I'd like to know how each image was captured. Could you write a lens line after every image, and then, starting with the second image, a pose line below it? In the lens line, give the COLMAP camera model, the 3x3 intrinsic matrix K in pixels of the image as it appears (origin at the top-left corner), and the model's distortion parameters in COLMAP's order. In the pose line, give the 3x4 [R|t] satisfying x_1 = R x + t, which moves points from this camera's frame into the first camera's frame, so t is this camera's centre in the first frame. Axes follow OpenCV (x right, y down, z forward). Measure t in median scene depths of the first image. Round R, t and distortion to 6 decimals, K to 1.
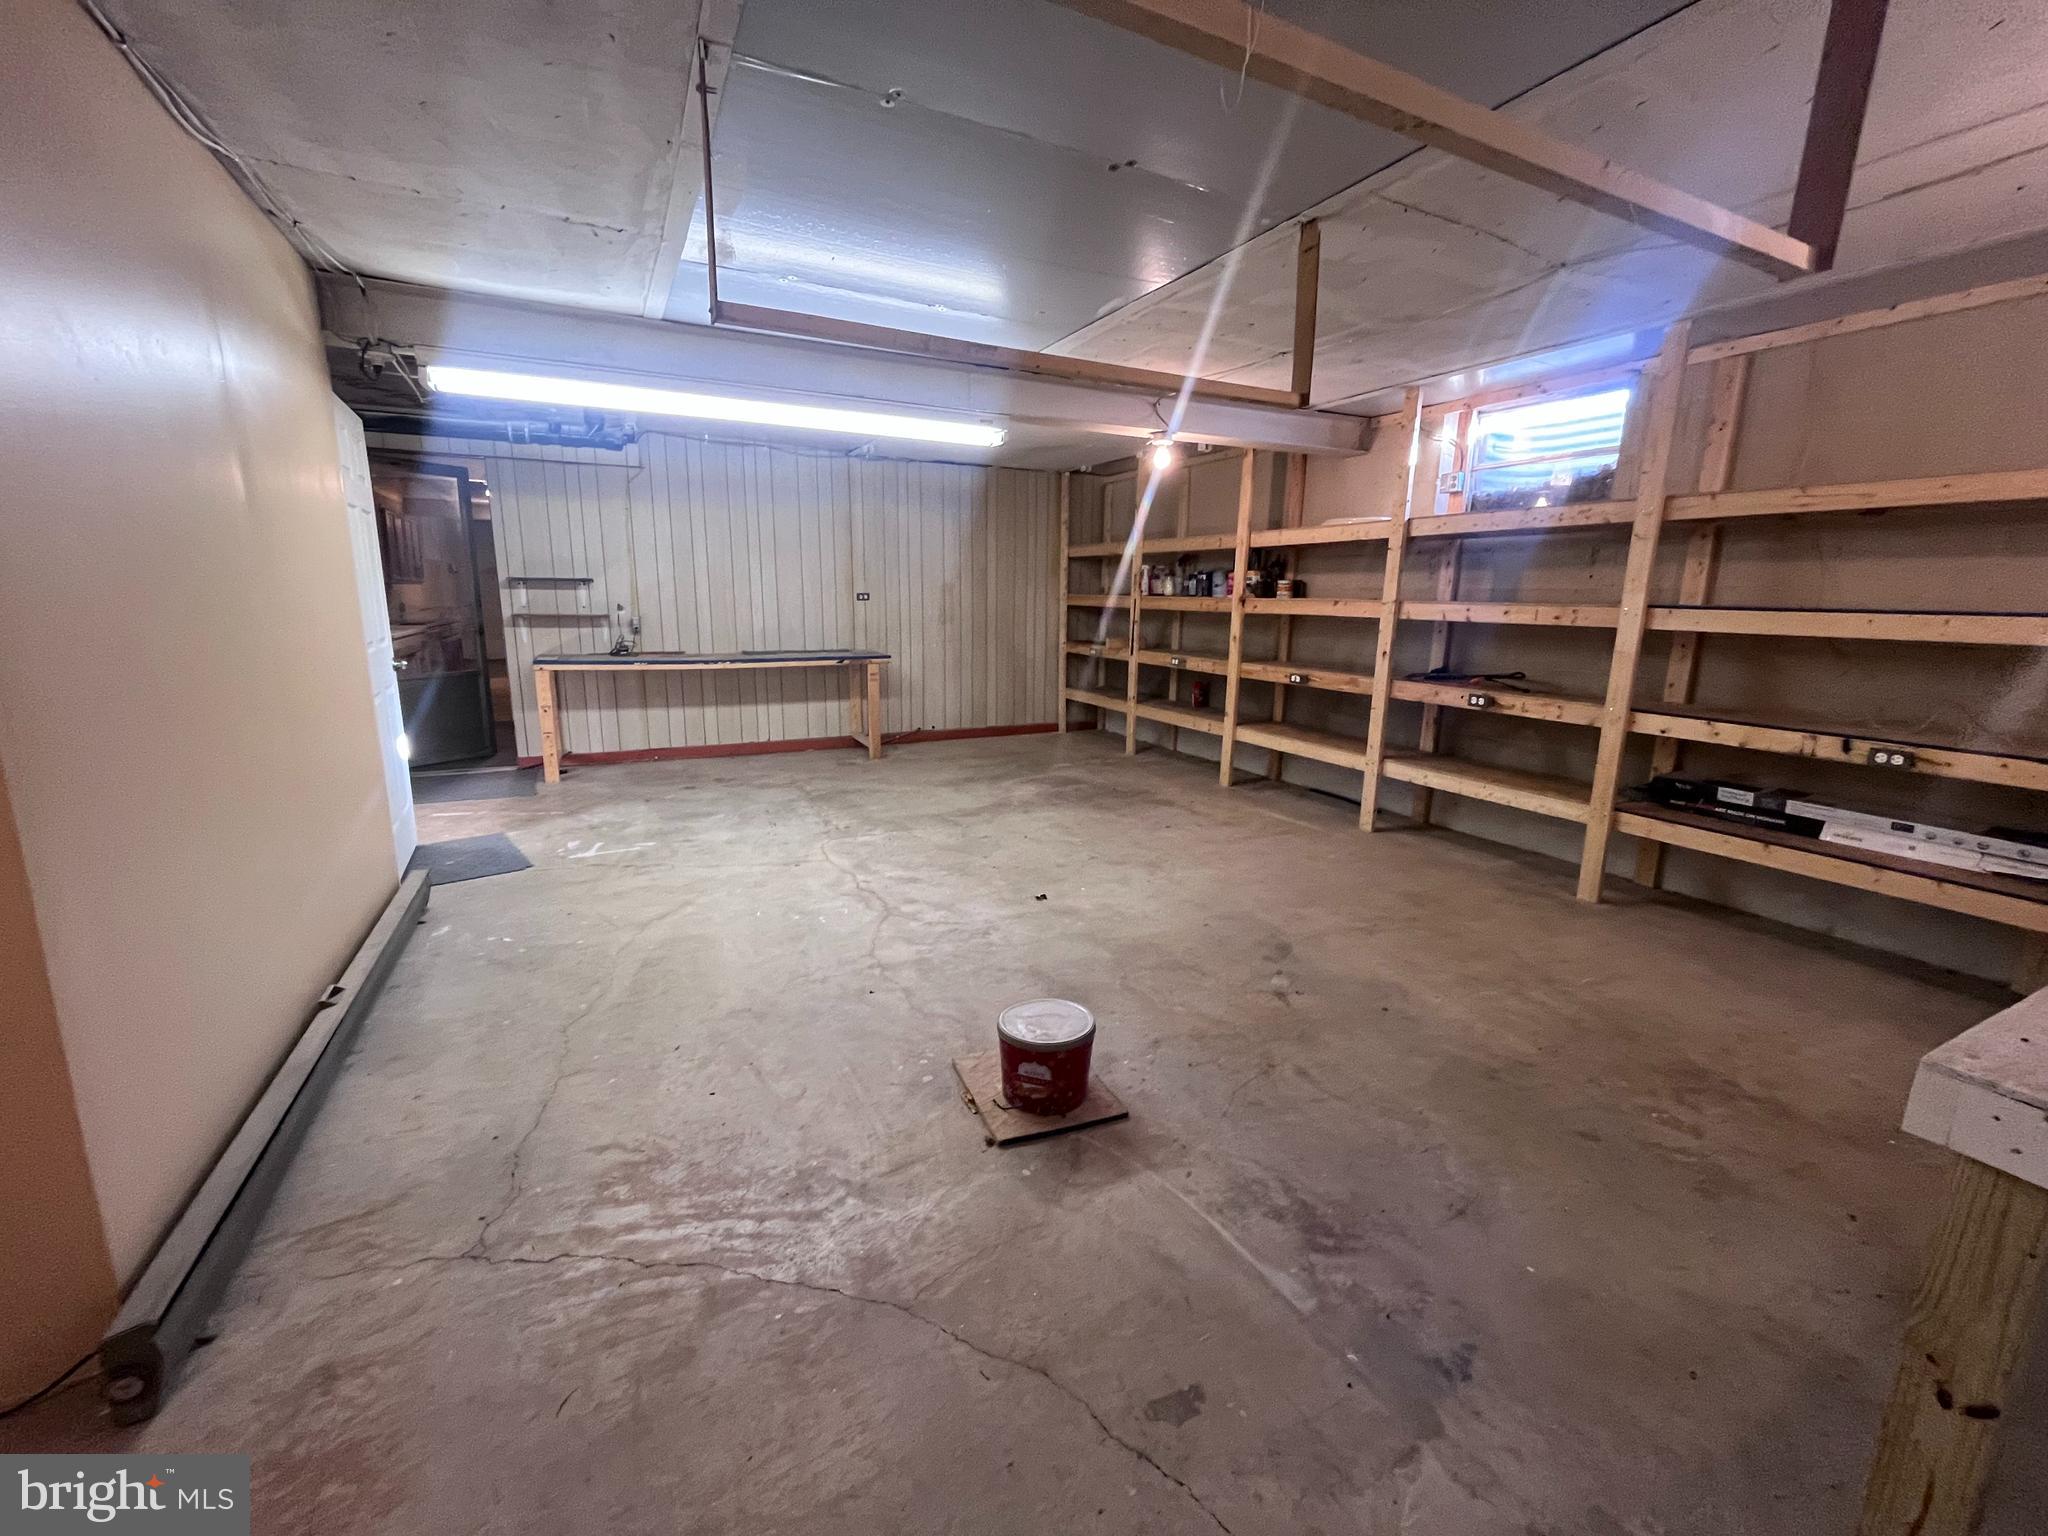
lens RADIAL K [[830.8, 0, 1026.3], [0, 830.8, 759.2], [0, 0, 1]] dist [-0.001049, -0.000321]
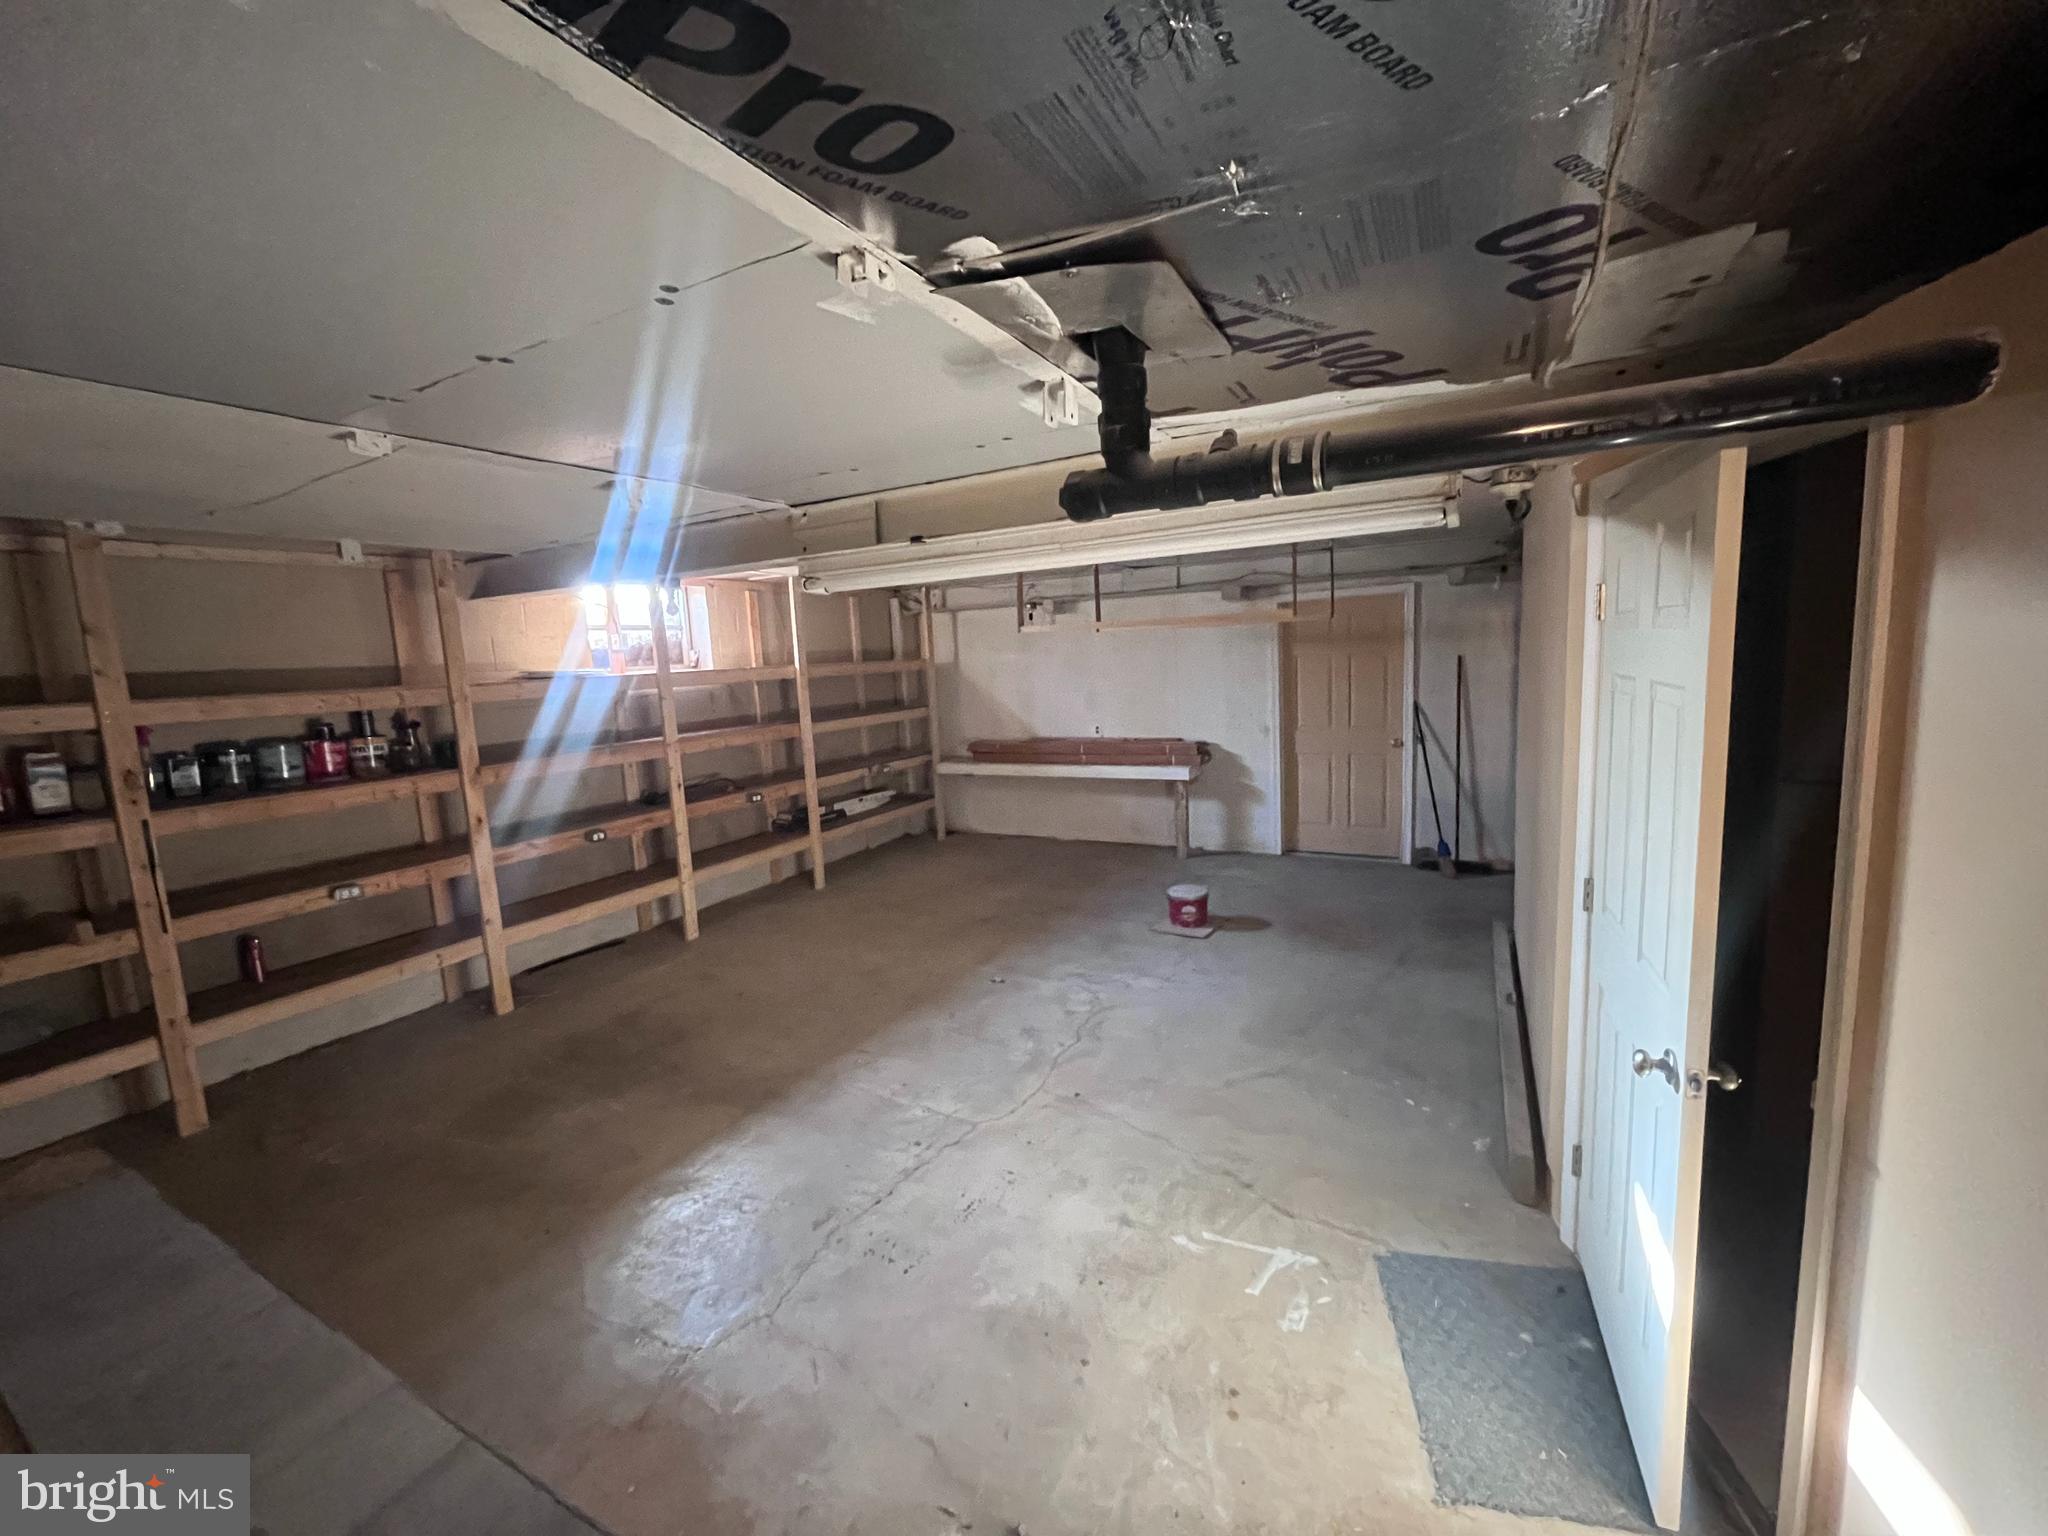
lens RADIAL K [[830.8, 0, 1026.3], [0, 830.8, 759.2], [0, 0, 1]] dist [-0.001049, -0.000321]
pose [[-0.575504, -0.091054, 0.812714, -0.889716], [0.199932, 0.947961, 0.247784, -0.399336], [-0.792983, 0.305089, -0.527351, 1.387106]]
